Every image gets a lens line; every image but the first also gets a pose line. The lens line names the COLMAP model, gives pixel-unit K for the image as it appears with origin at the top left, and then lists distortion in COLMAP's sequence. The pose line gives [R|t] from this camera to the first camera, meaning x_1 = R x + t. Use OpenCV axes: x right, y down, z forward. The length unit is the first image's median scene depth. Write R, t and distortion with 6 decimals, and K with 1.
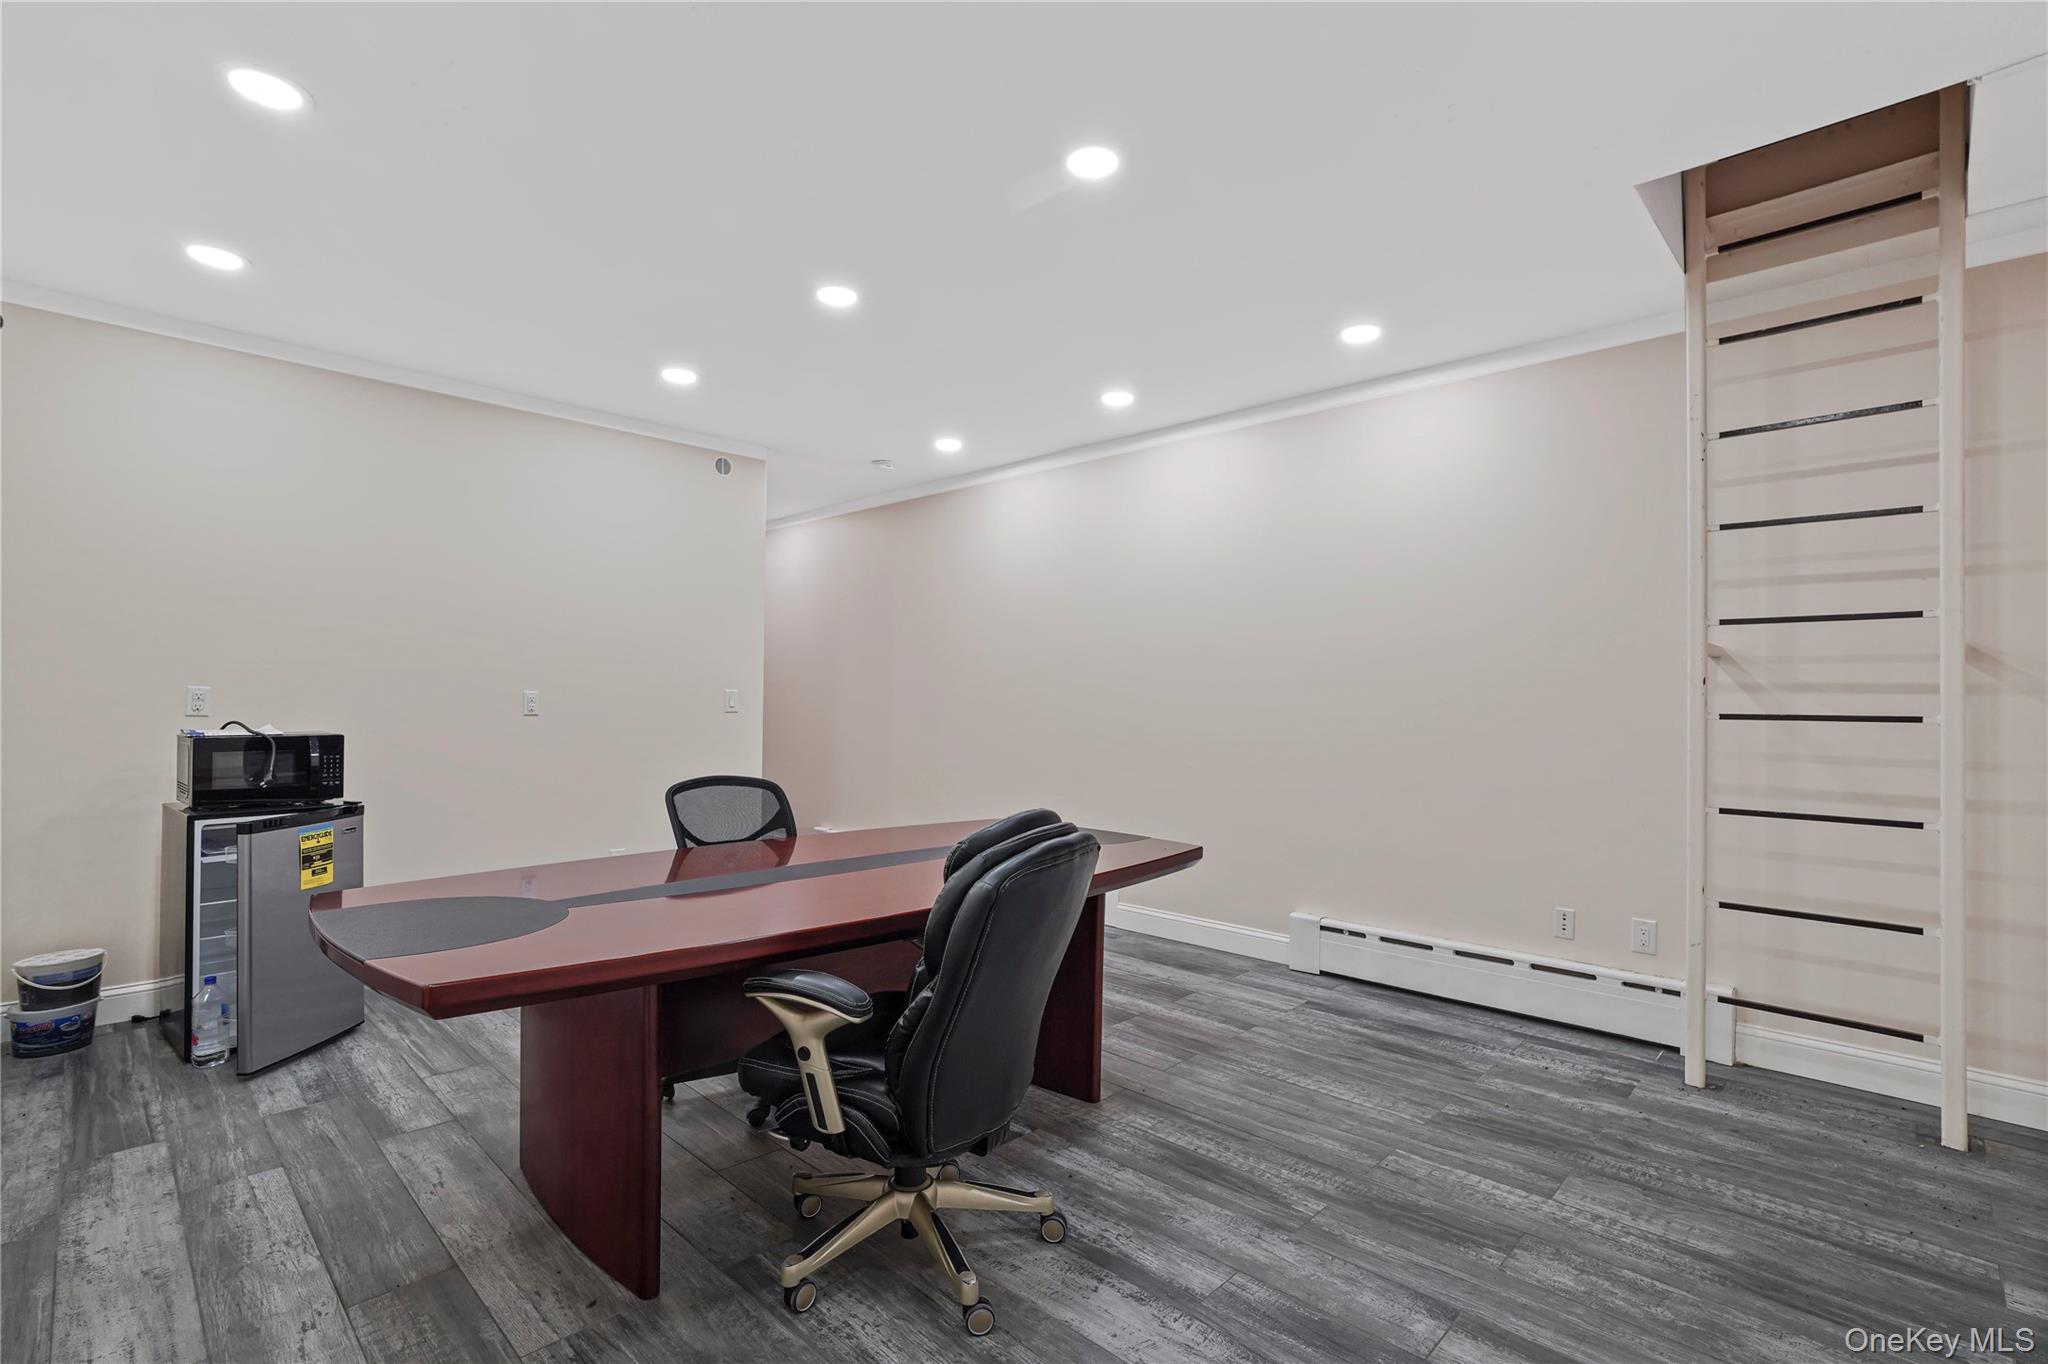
lens RADIAL K [[947.0, 0, 1033.3], [0, 947.0, 694.8], [0, 0, 1]] dist [-0.059787, 0.026834]
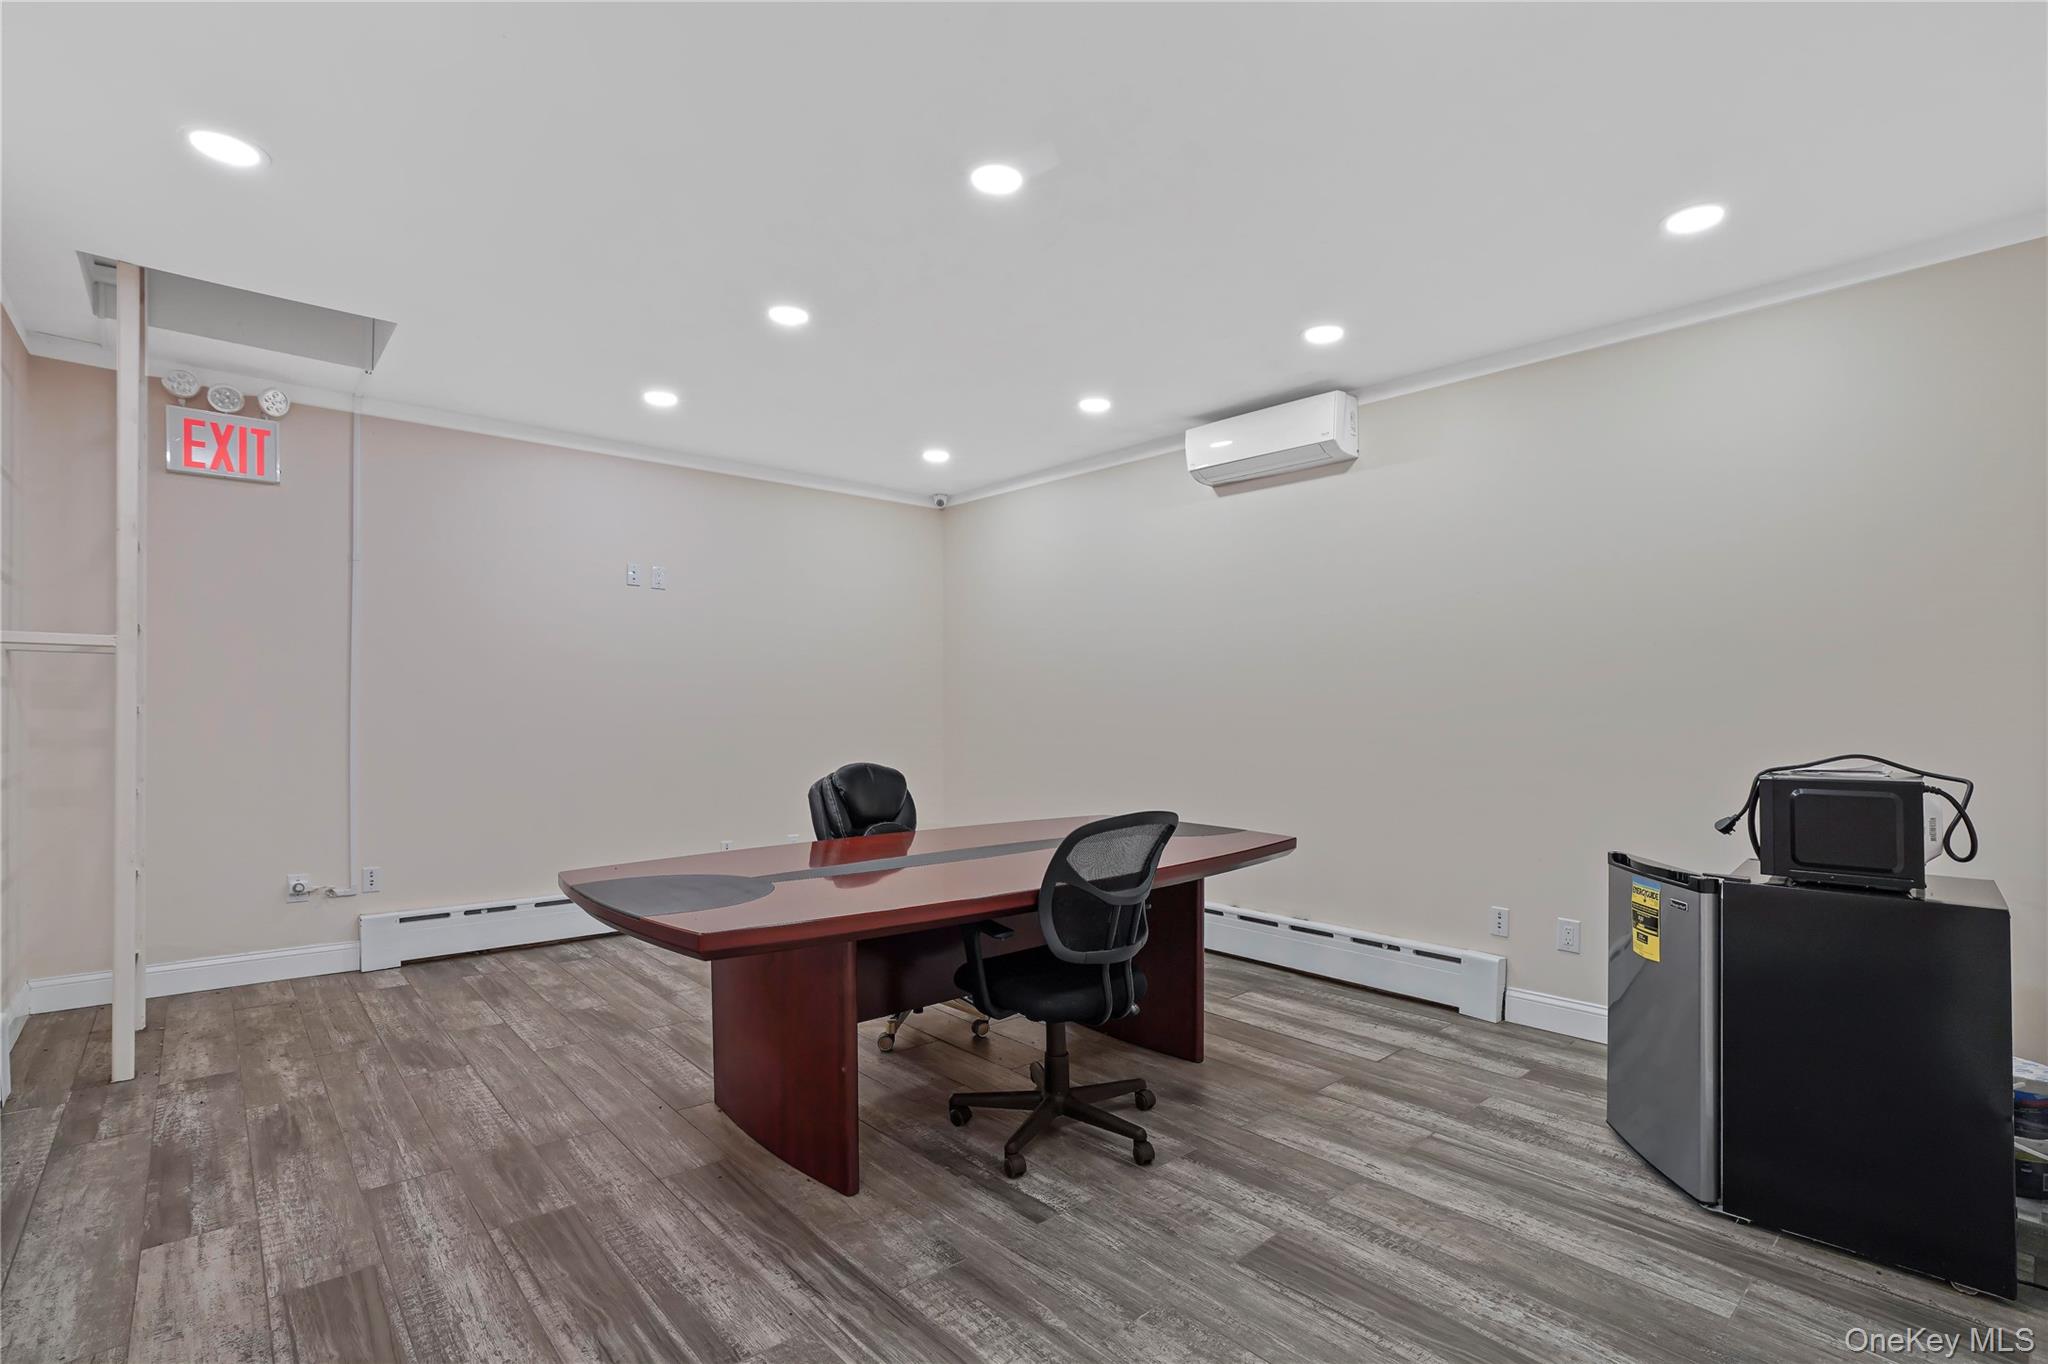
lens RADIAL K [[947.0, 0, 1033.3], [0, 947.0, 694.8], [0, 0, 1]] dist [-0.059787, 0.026834]
pose [[-0.997141, -0.017470, 0.073513, -0.331510], [-0.018643, 0.999709, -0.015293, 0.006182], [-0.073224, -0.016620, -0.997177, 1.960872]]
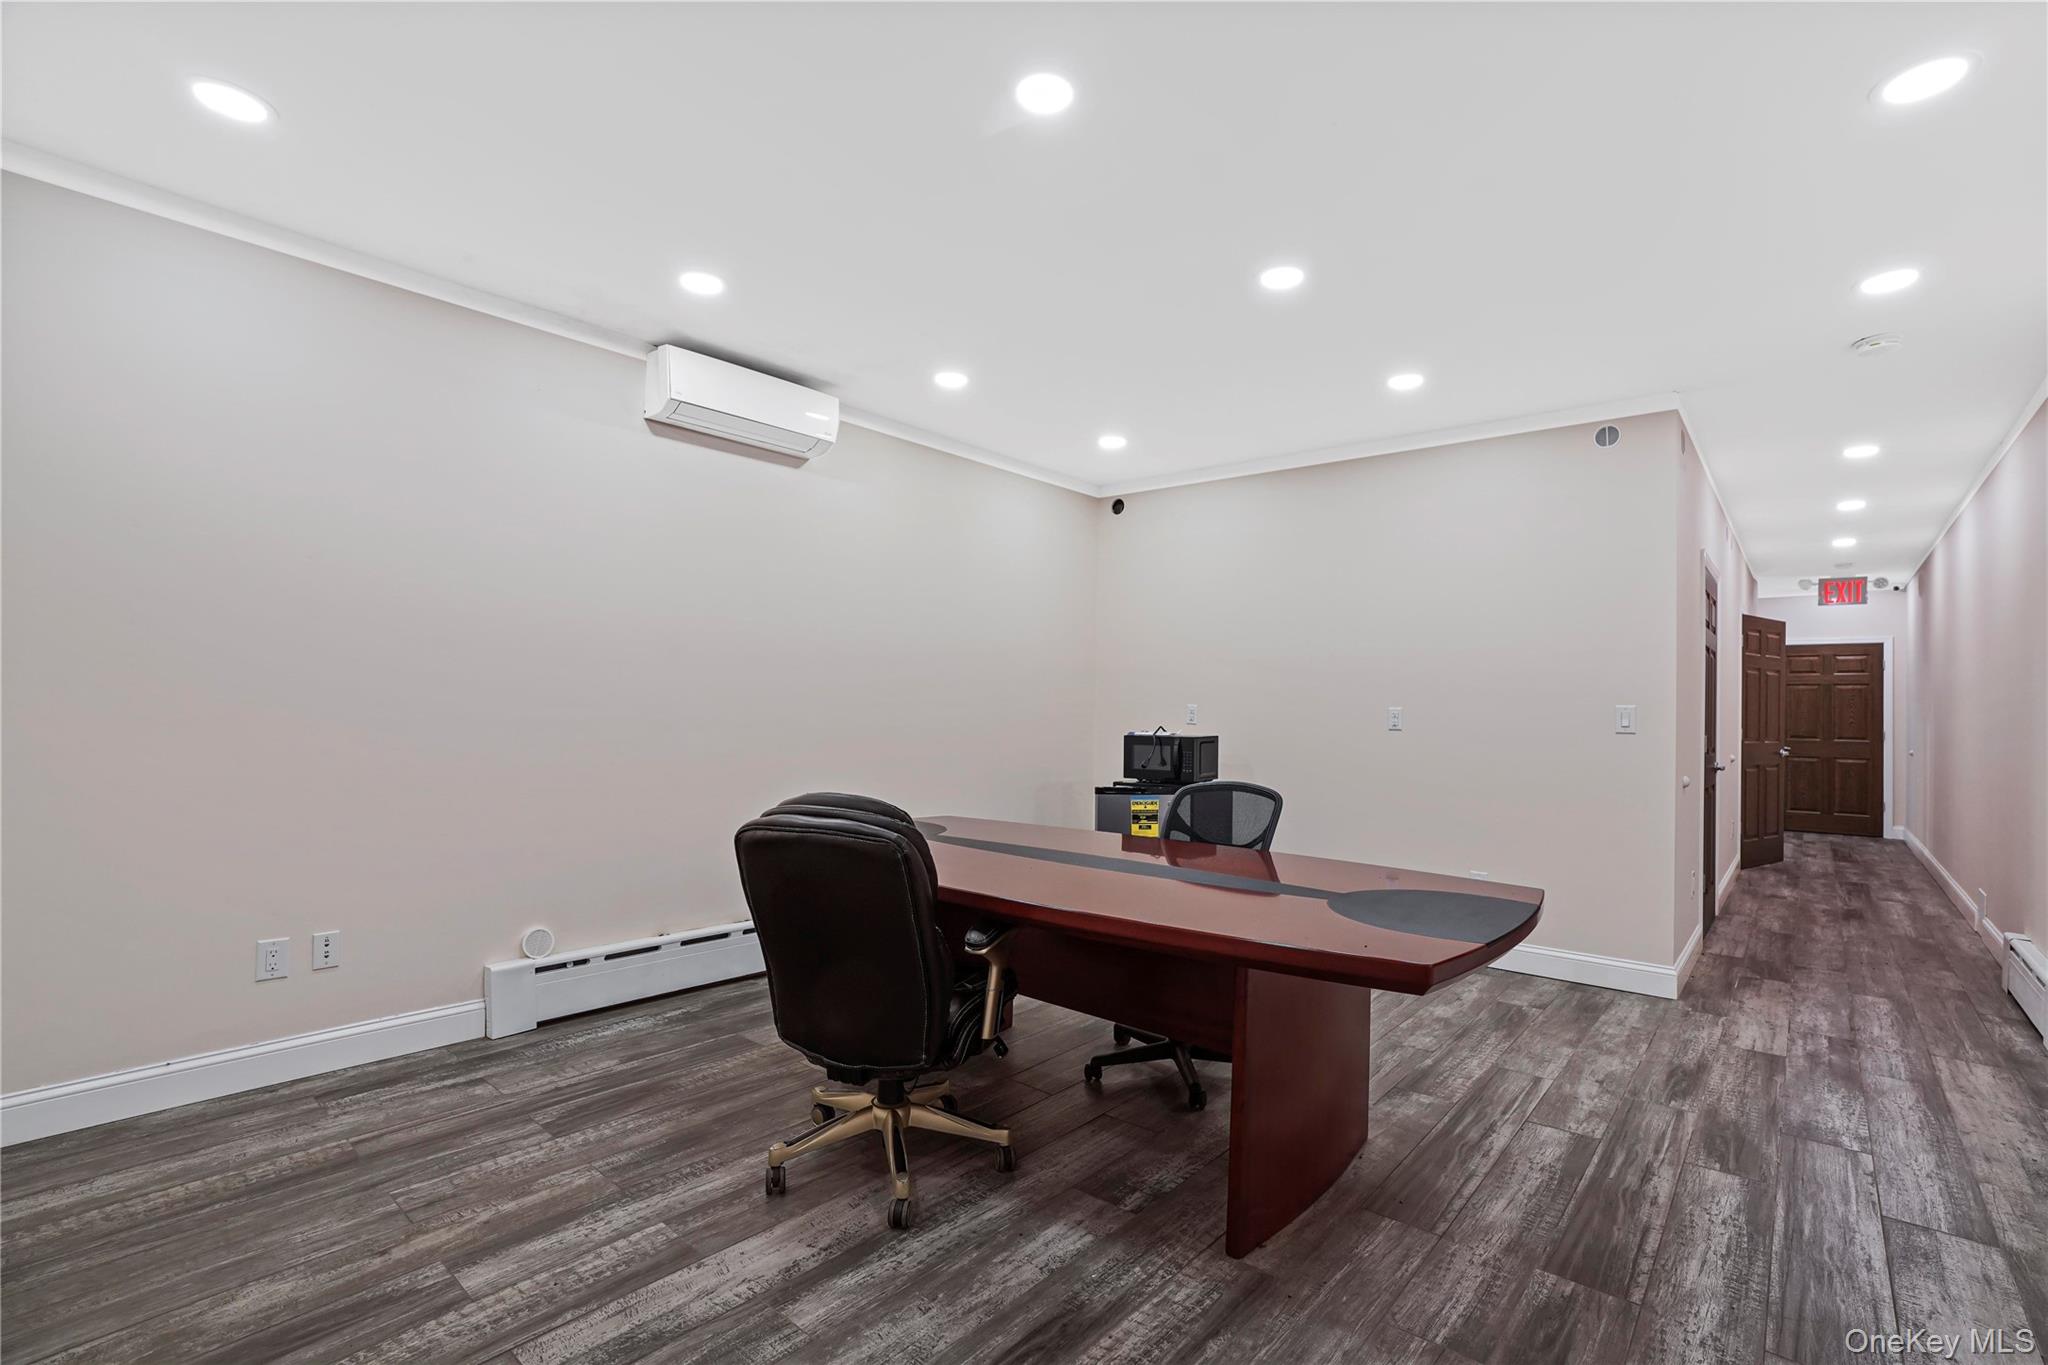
lens RADIAL K [[935.2, 0, 1043.9], [0, 935.2, 695.8], [0, 0, 1]] dist [-0.048202, 0.023661]
pose [[0.060952, -0.021779, -0.997903, 0.770753], [-0.010980, 0.999687, -0.022489, 0.016758], [0.998080, 0.012327, 0.060694, 0.795016]]
